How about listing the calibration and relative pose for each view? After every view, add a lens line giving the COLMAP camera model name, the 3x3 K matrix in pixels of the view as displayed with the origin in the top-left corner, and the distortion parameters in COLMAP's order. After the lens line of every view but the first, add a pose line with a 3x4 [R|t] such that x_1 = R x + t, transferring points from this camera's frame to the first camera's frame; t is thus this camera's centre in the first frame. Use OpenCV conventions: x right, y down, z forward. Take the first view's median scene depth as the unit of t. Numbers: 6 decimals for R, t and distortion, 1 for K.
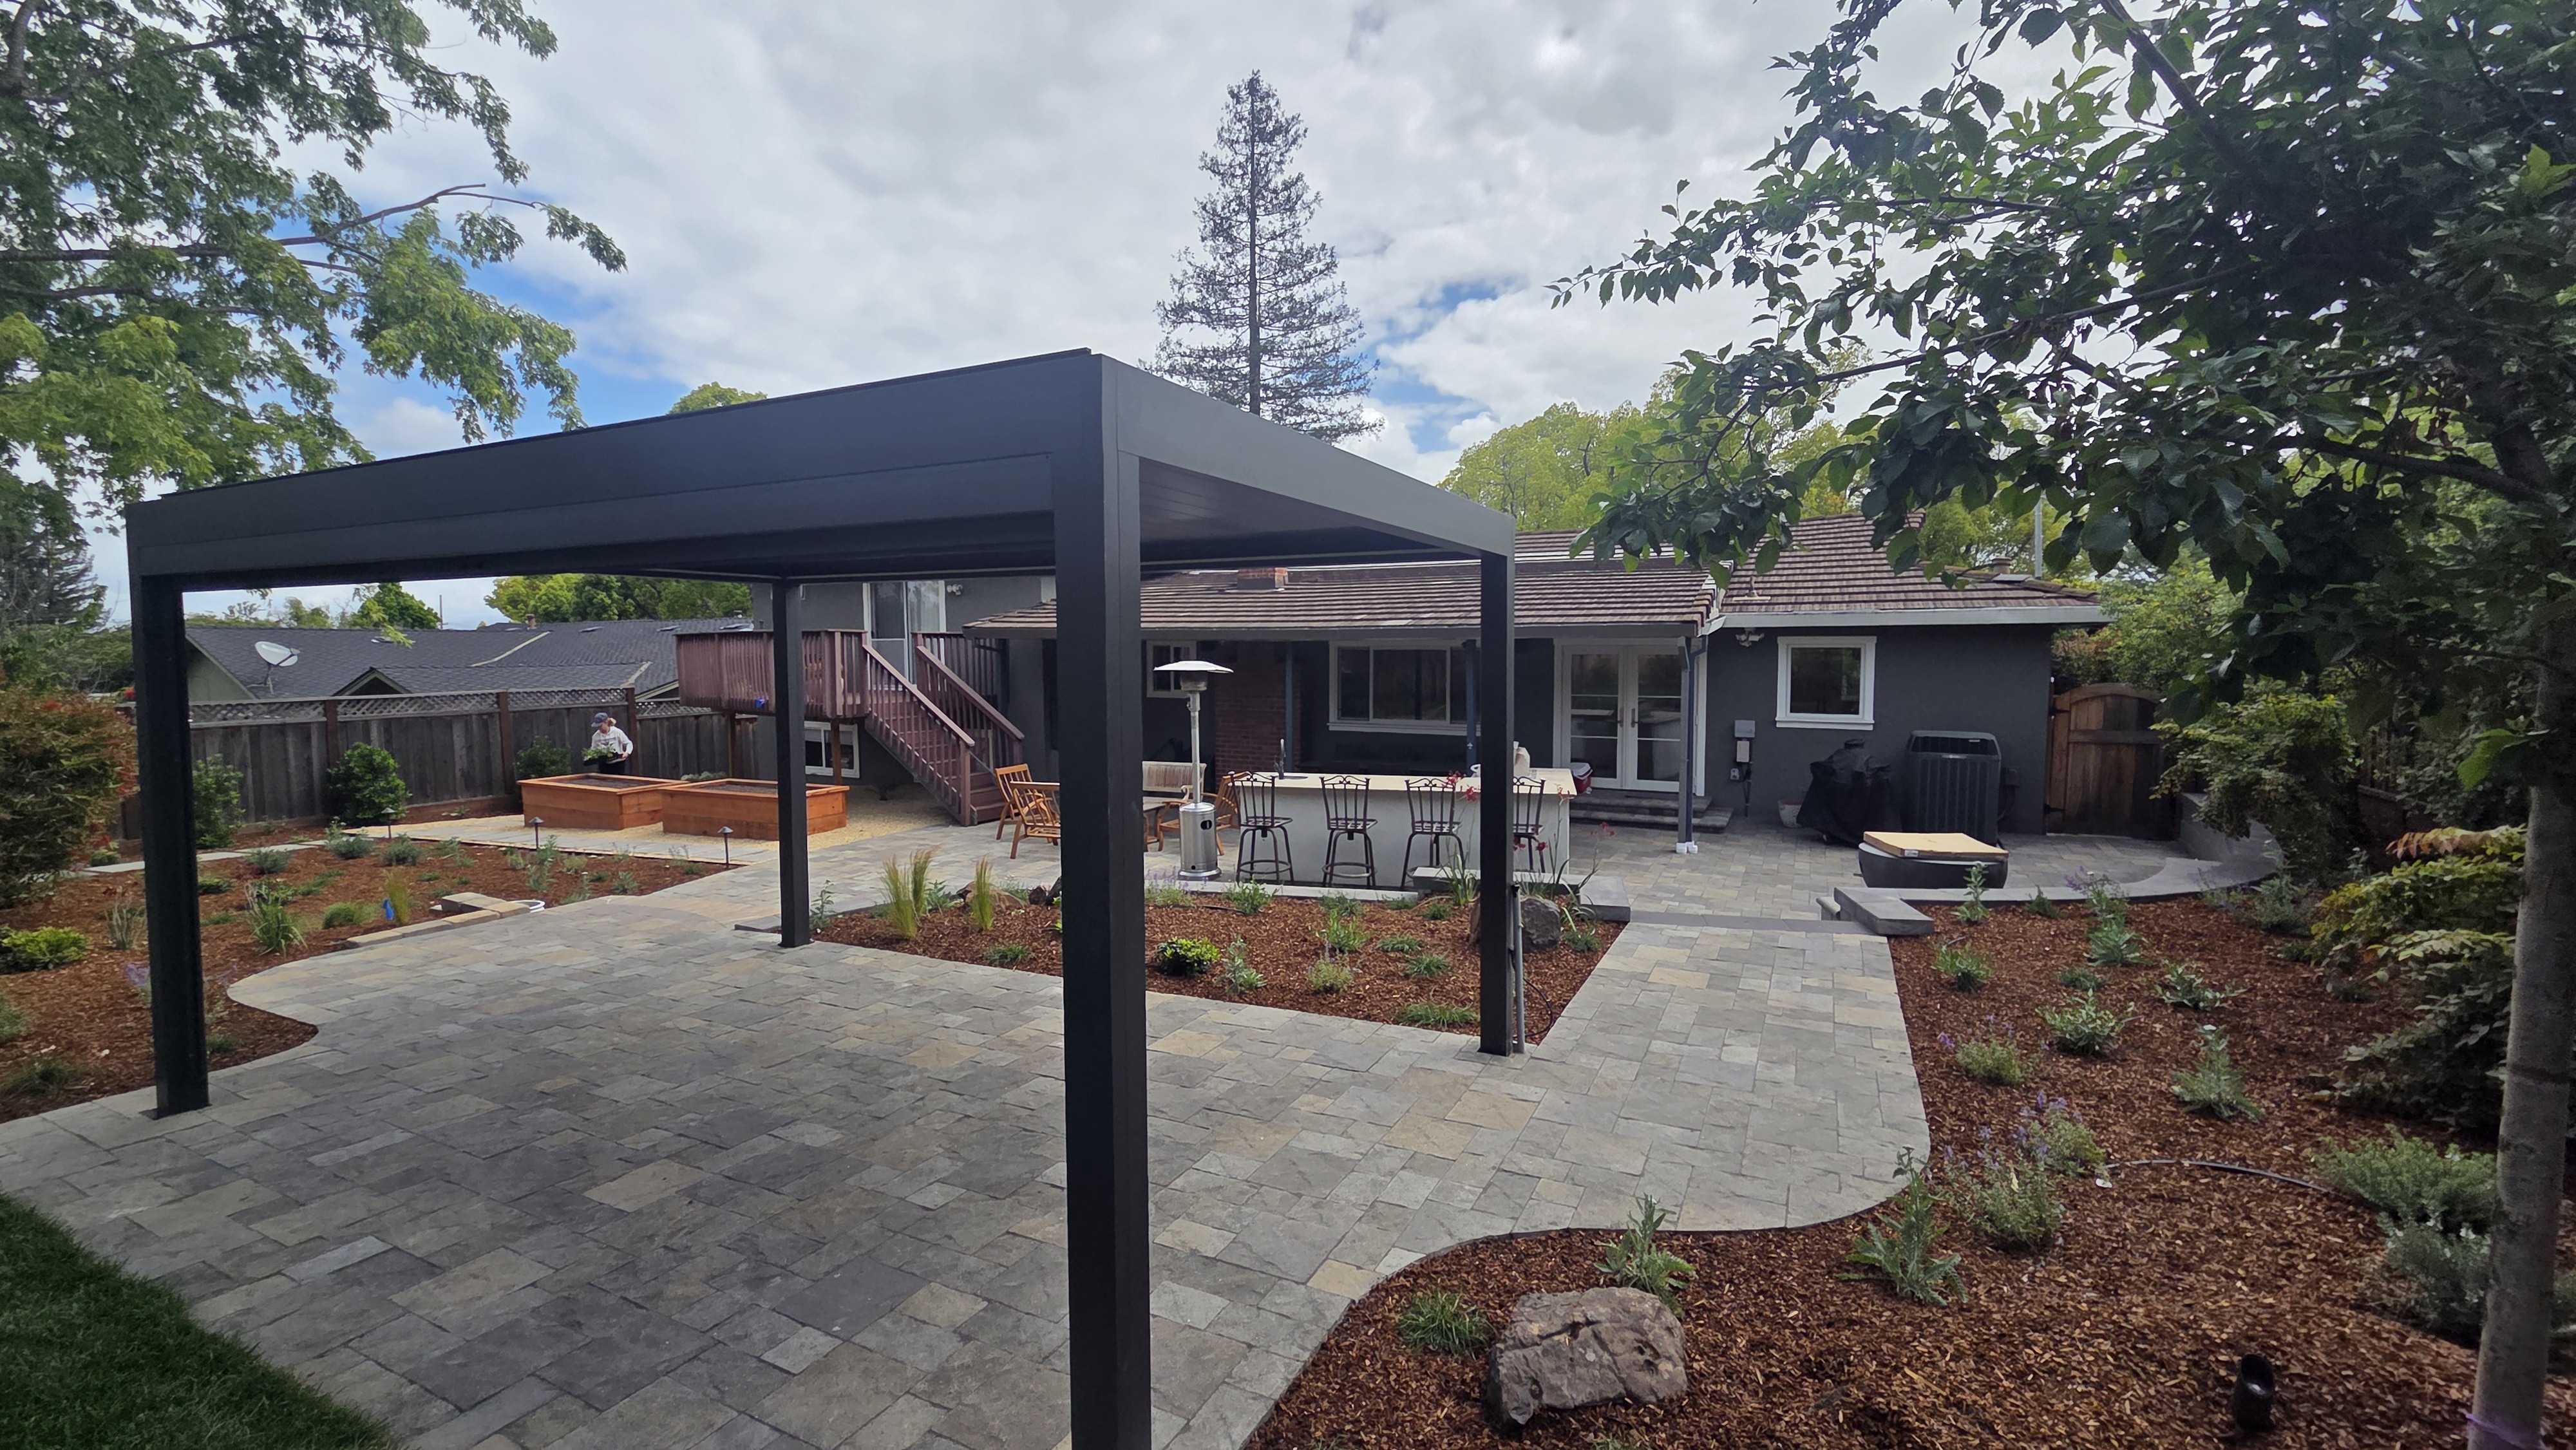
lens RADIAL K [[1049.8, 0, 1280.1], [0, 1049.8, 715.6], [0, 0, 1]] dist [-0.000937, 0.000243]
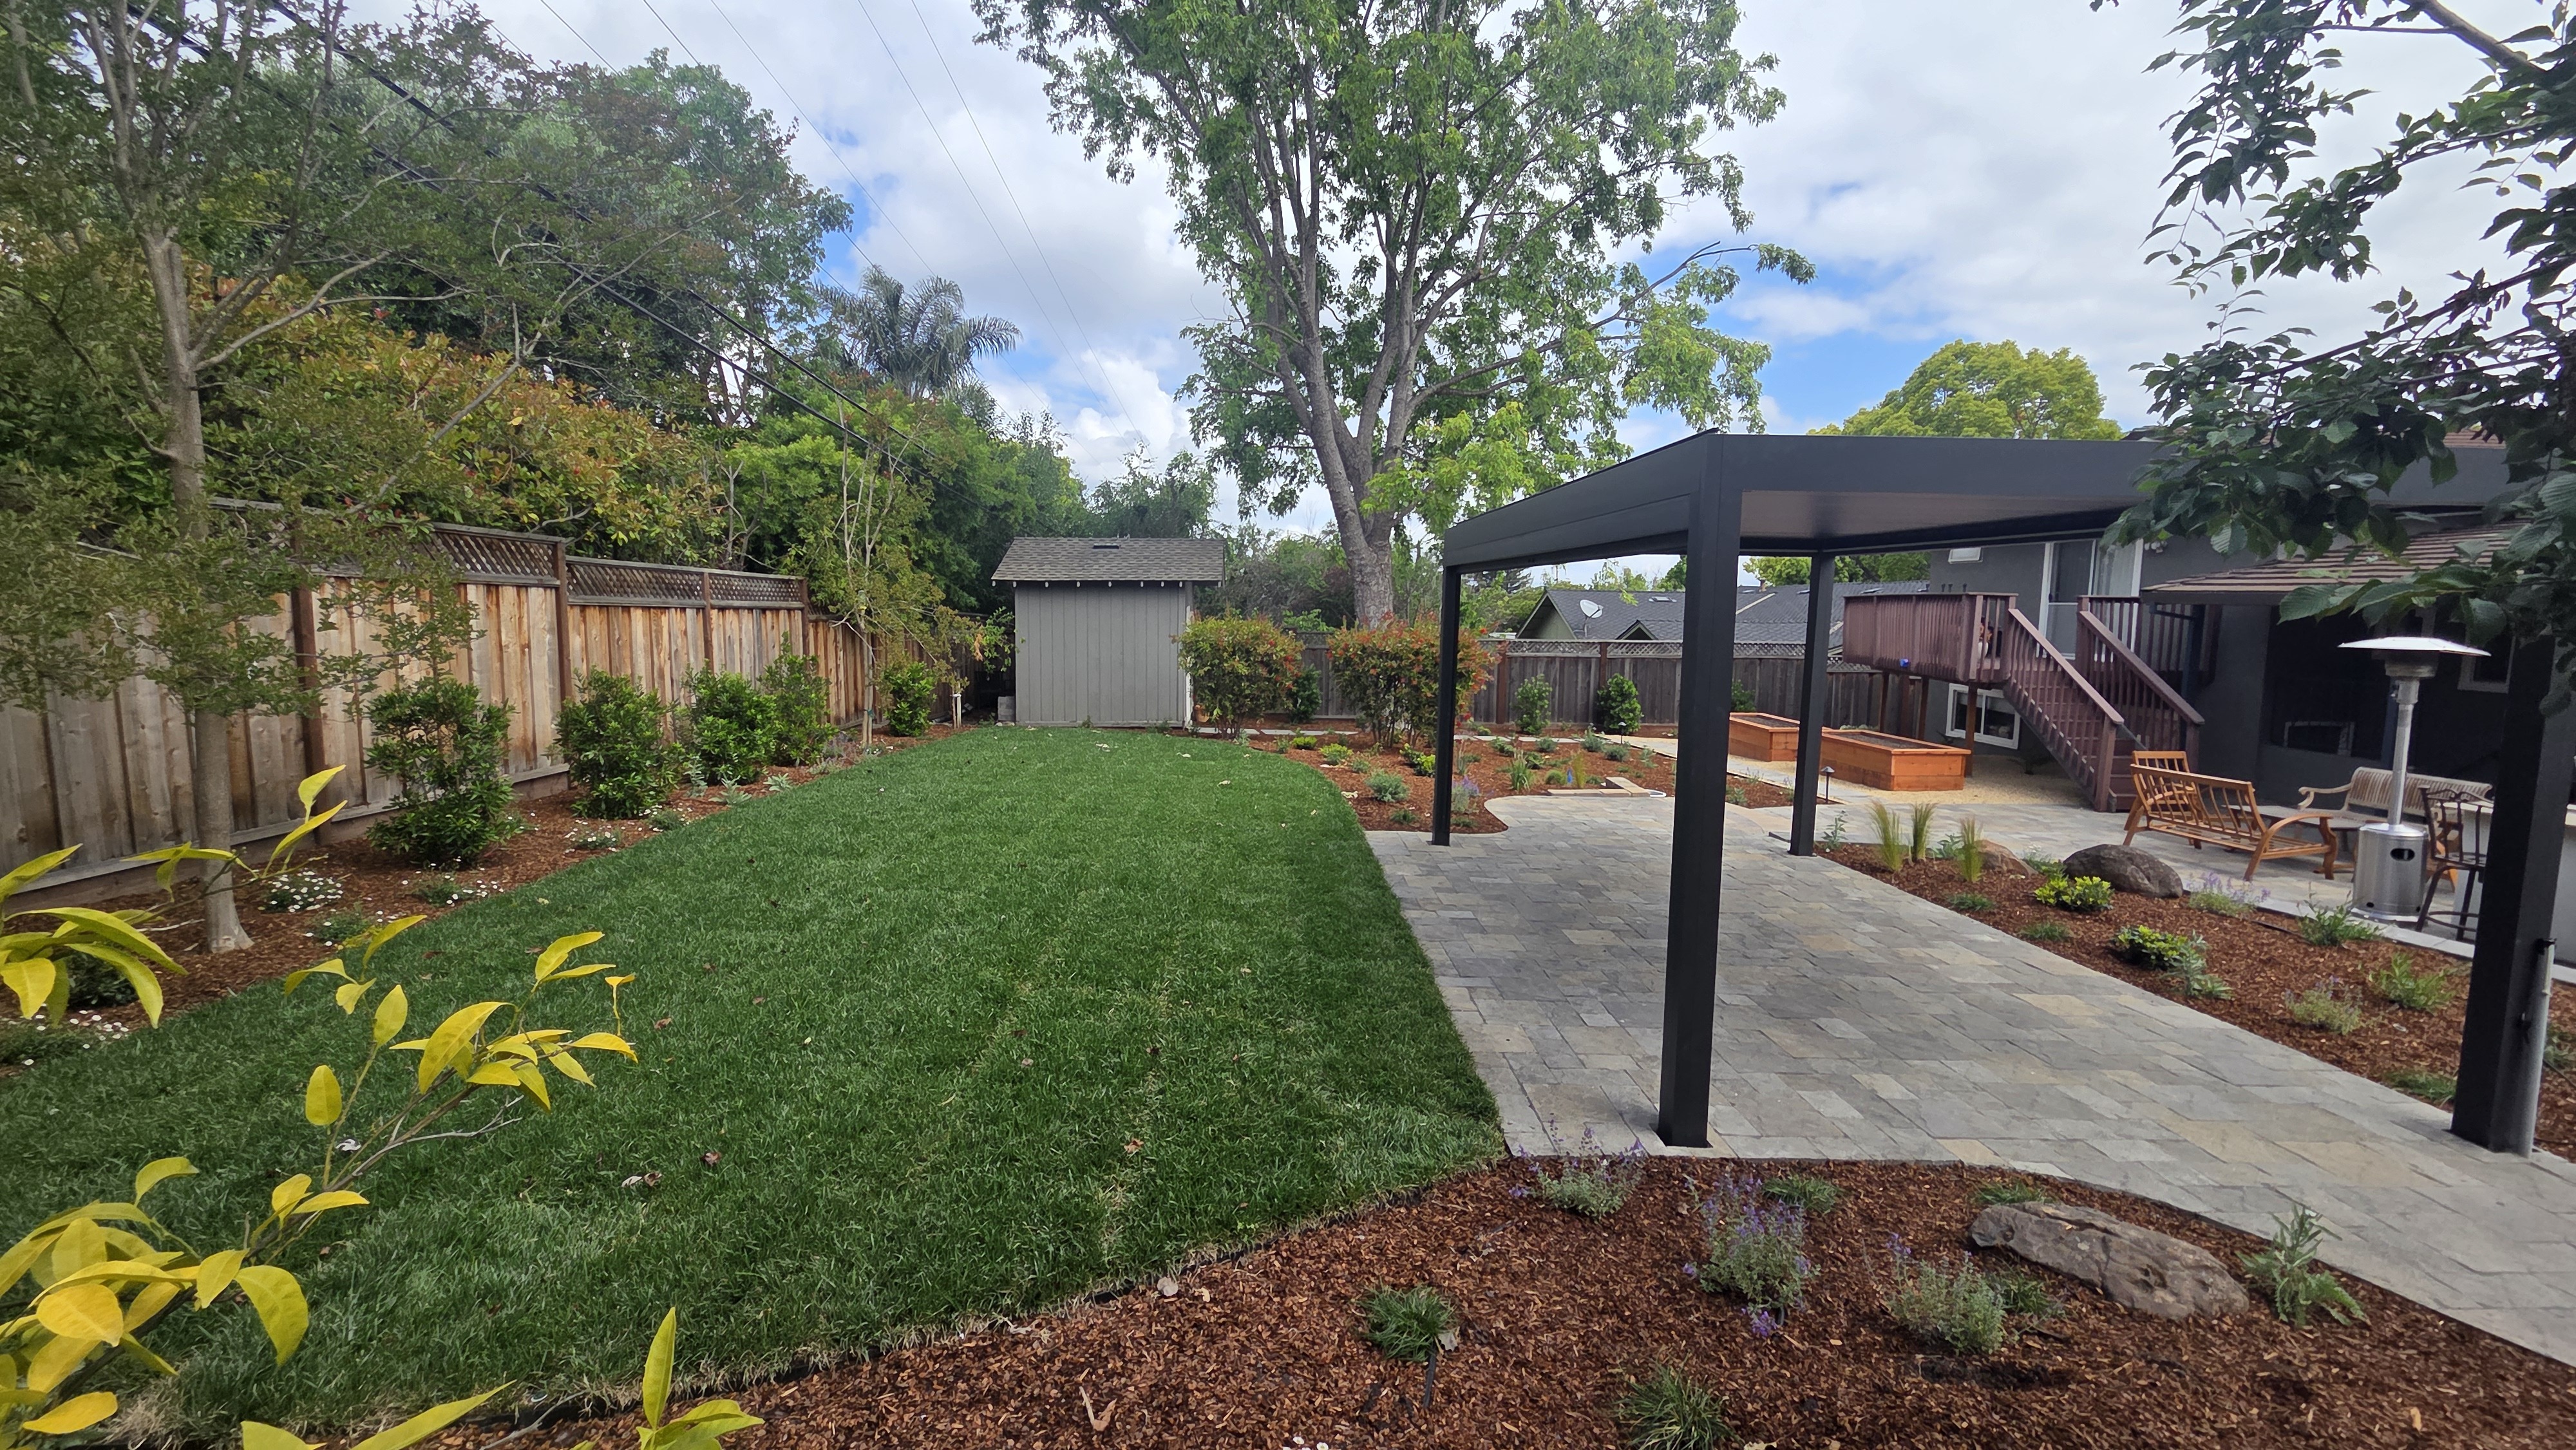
lens RADIAL K [[1049.8, 0, 1280.1], [0, 1049.8, 715.6], [0, 0, 1]] dist [-0.000937, 0.000243]
pose [[0.474667, 0.105219, -0.873854, 0.194990], [-0.072906, 0.994117, 0.080098, 0.002905], [0.877141, 0.025689, 0.479546, -0.076867]]
